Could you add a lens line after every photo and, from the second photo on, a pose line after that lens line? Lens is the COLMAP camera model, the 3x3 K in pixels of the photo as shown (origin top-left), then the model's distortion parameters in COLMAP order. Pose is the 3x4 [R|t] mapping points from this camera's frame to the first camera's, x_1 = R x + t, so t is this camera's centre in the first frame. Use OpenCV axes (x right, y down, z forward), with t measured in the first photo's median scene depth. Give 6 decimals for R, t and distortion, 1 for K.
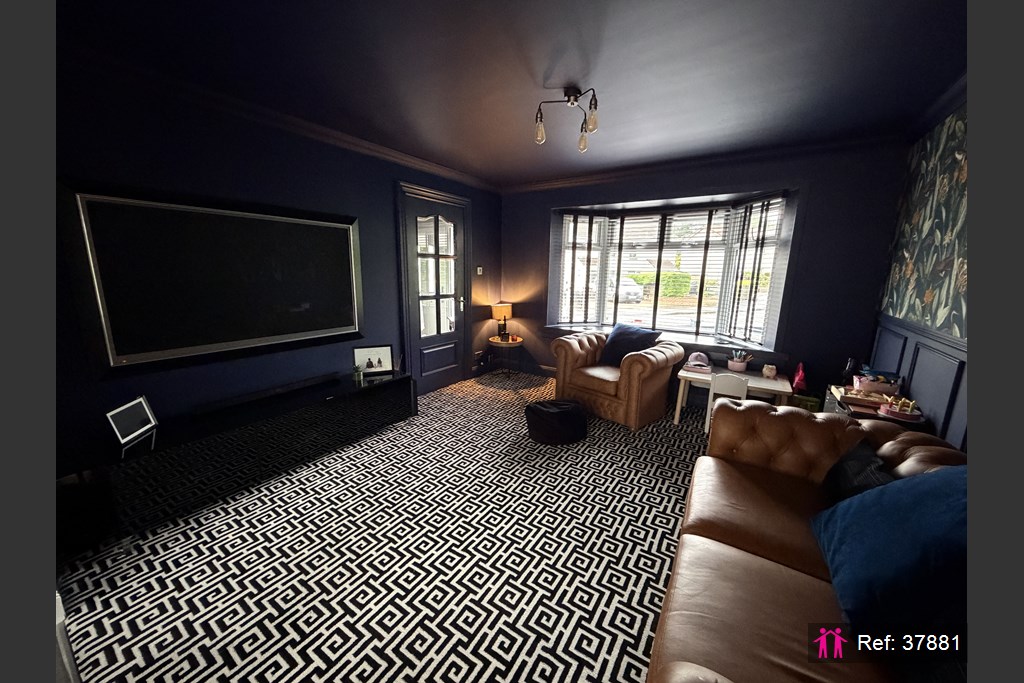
lens RADIAL K [[365.0, 0, 517.6], [0, 365.0, 340.9], [0, 0, 1]] dist [-0.002889, -0.000072]
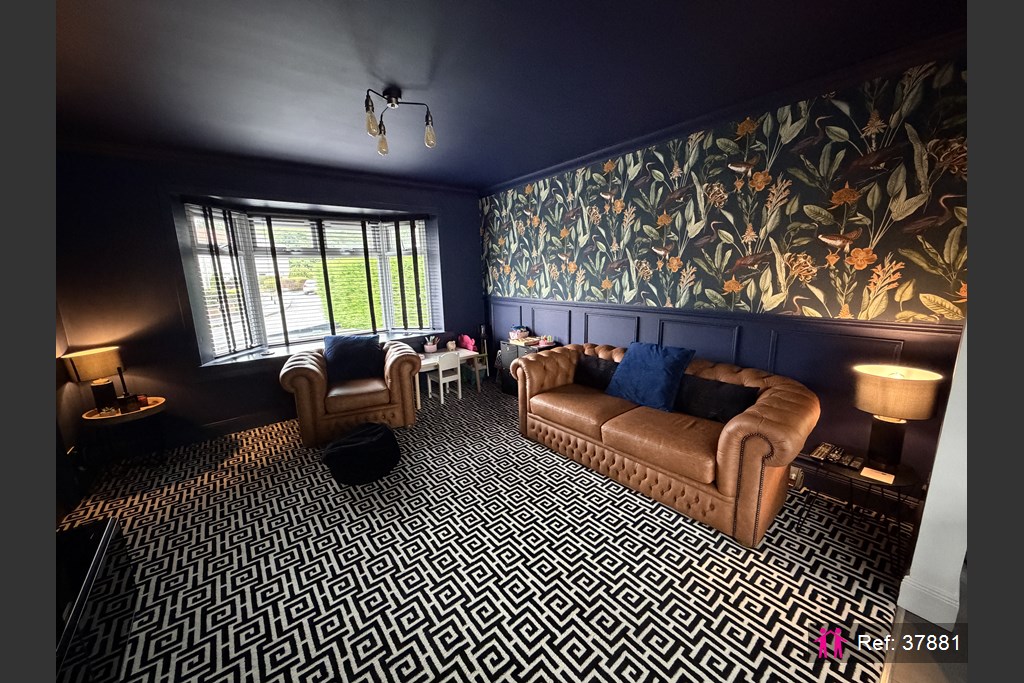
lens RADIAL K [[365.0, 0, 510.0], [0, 365.0, 337.5], [0, 0, 1]] dist [-0.002889, -0.000072]
pose [[0.305005, -0.189956, 0.933214, -0.581400], [0.215871, 0.968190, 0.126522, -0.084321], [-0.927562, 0.162864, 0.336309, 0.373687]]
